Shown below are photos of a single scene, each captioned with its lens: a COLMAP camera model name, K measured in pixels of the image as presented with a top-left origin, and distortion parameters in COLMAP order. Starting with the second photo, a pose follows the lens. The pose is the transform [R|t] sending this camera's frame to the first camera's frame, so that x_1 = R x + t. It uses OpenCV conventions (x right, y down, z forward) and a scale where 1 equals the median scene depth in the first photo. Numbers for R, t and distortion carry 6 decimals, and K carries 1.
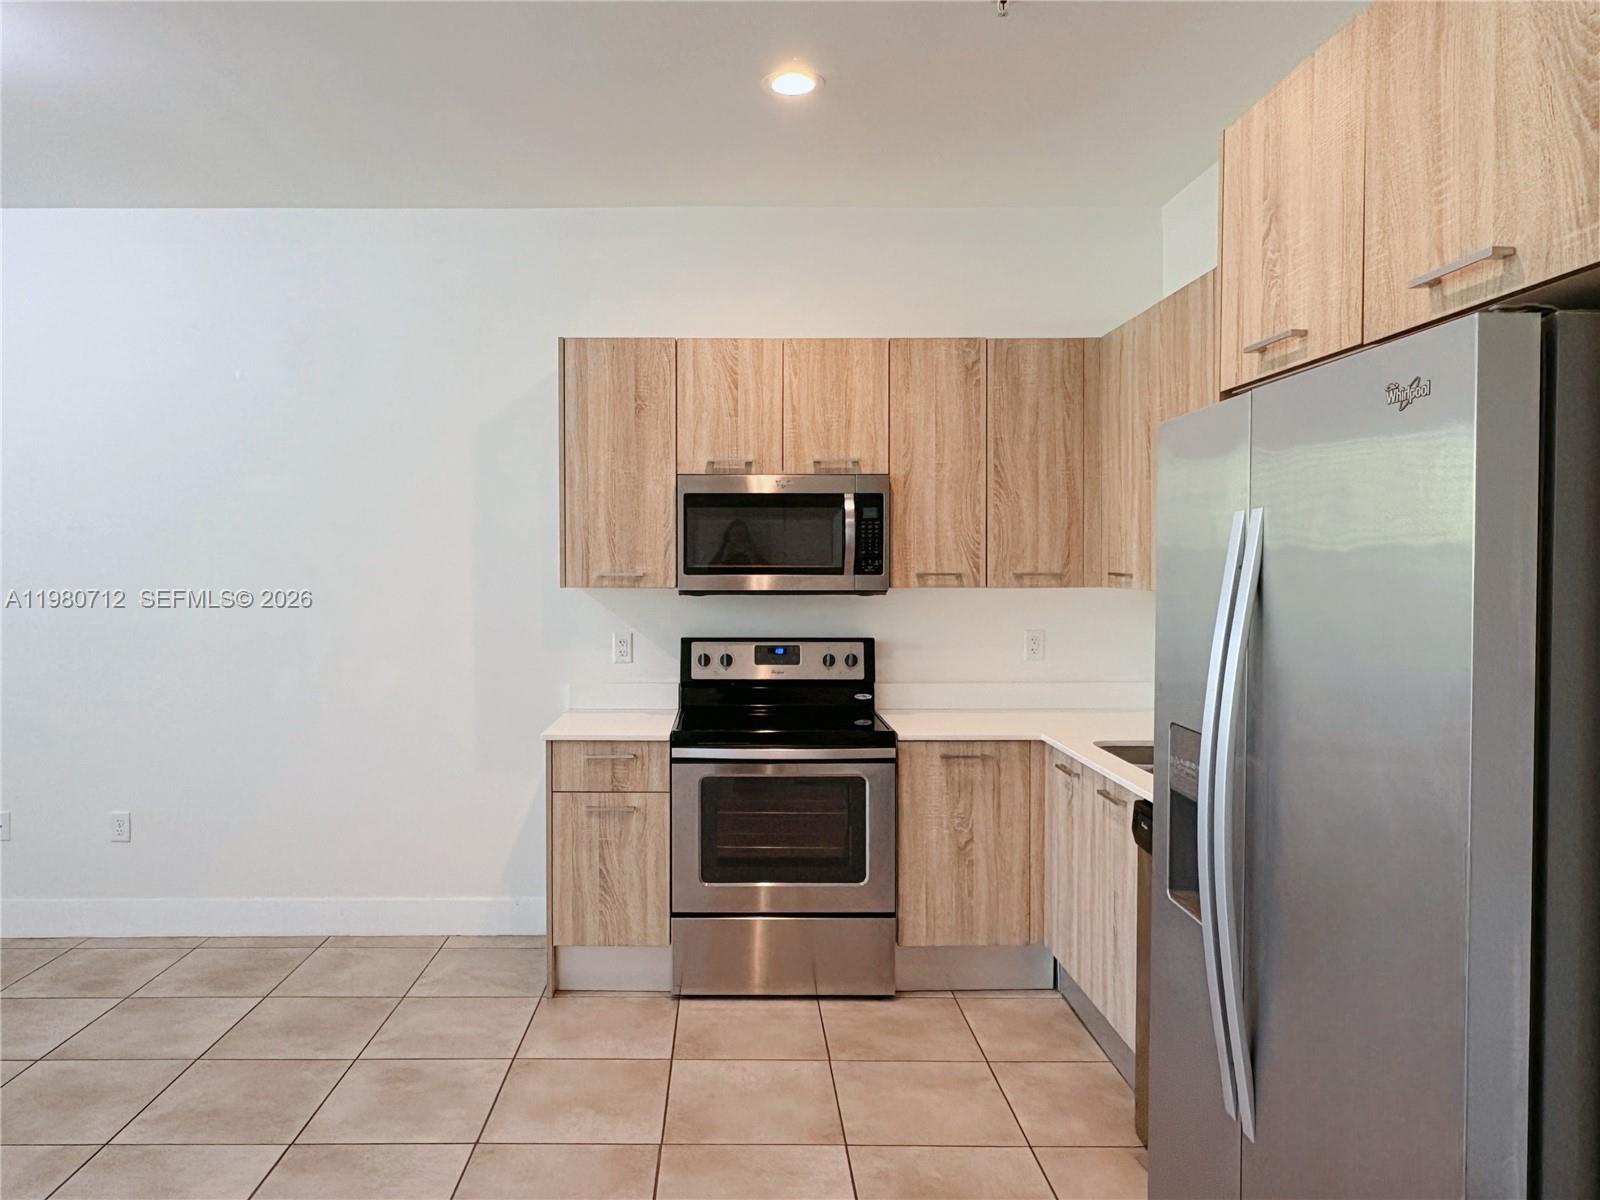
lens RADIAL K [[1093.7, 0, 731.1], [0, 1093.7, 581.6], [0, 0, 1]] dist [0.006129, 0.001963]
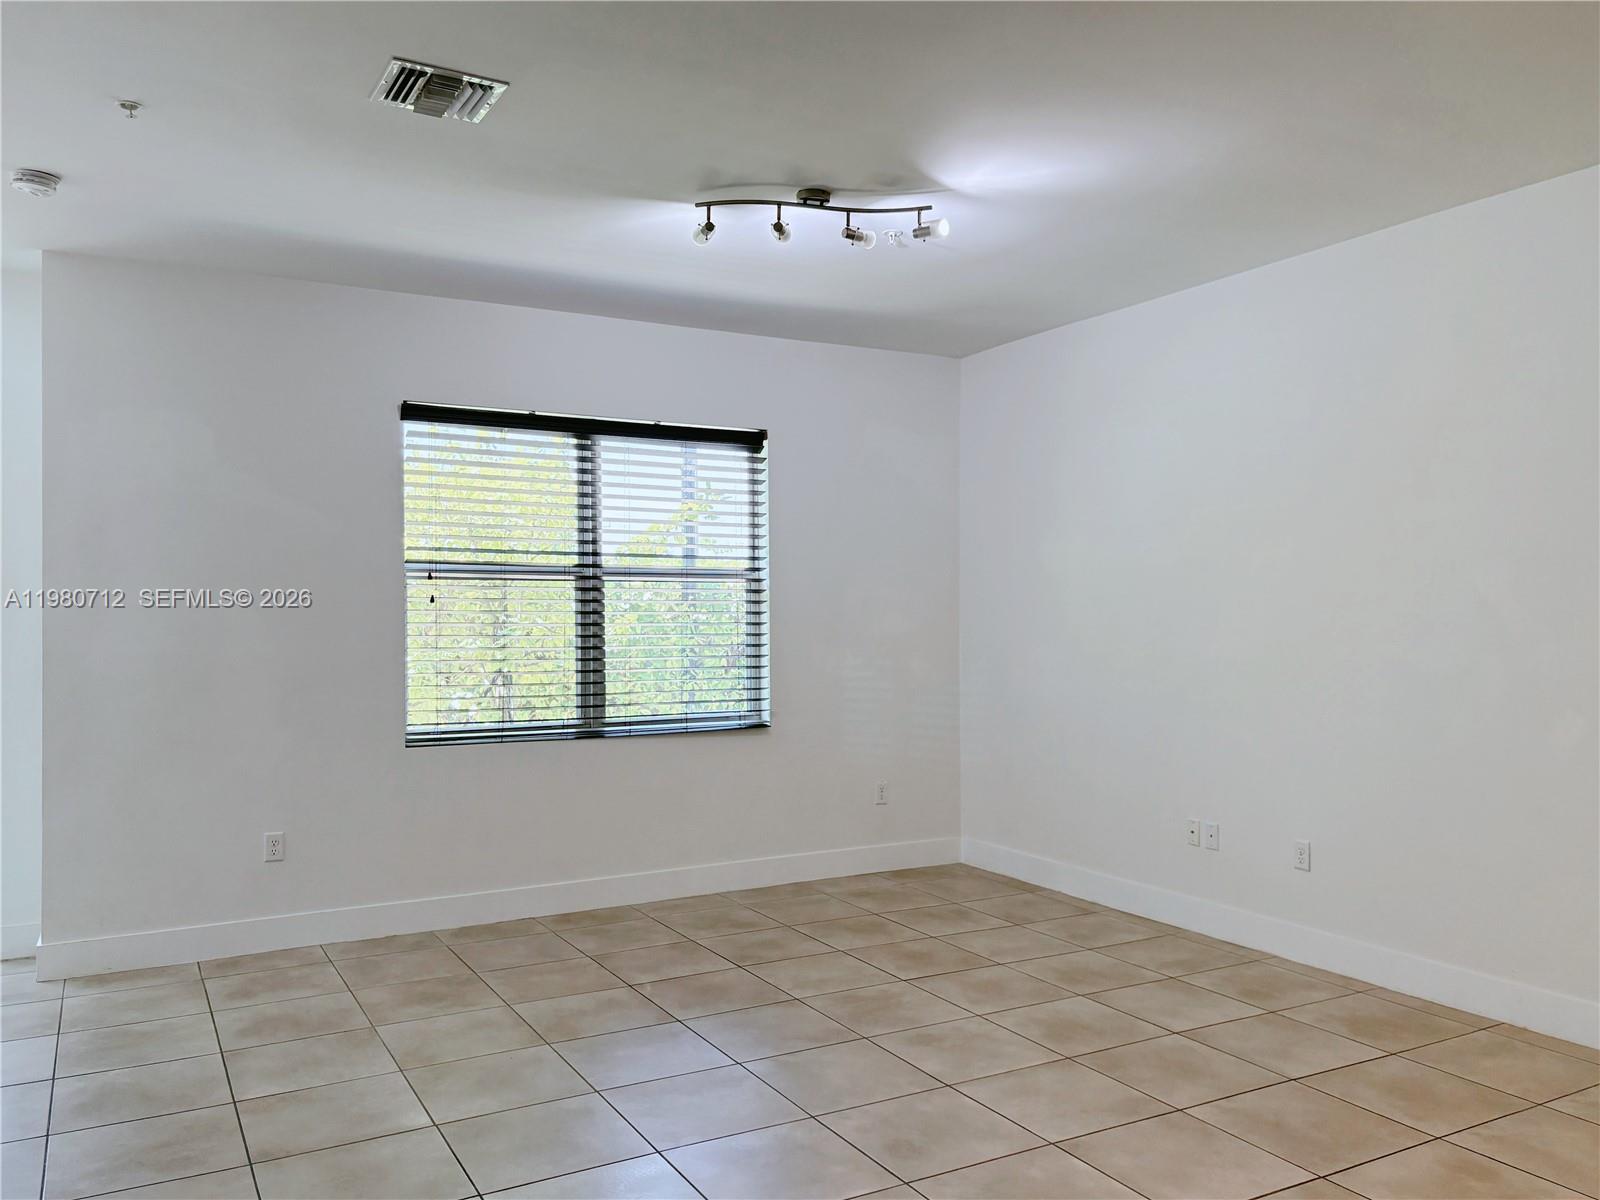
lens RADIAL K [[1222.7, 0, 800.0], [0, 1222.7, 600.0], [0, 0, 1]] dist [0.017233, -0.006770]
pose [[0.489638, -0.010072, -0.871867, 0.243465], [-0.012098, 0.999759, -0.018343, 0.011337], [0.871842, 0.019529, 0.489398, 0.022491]]
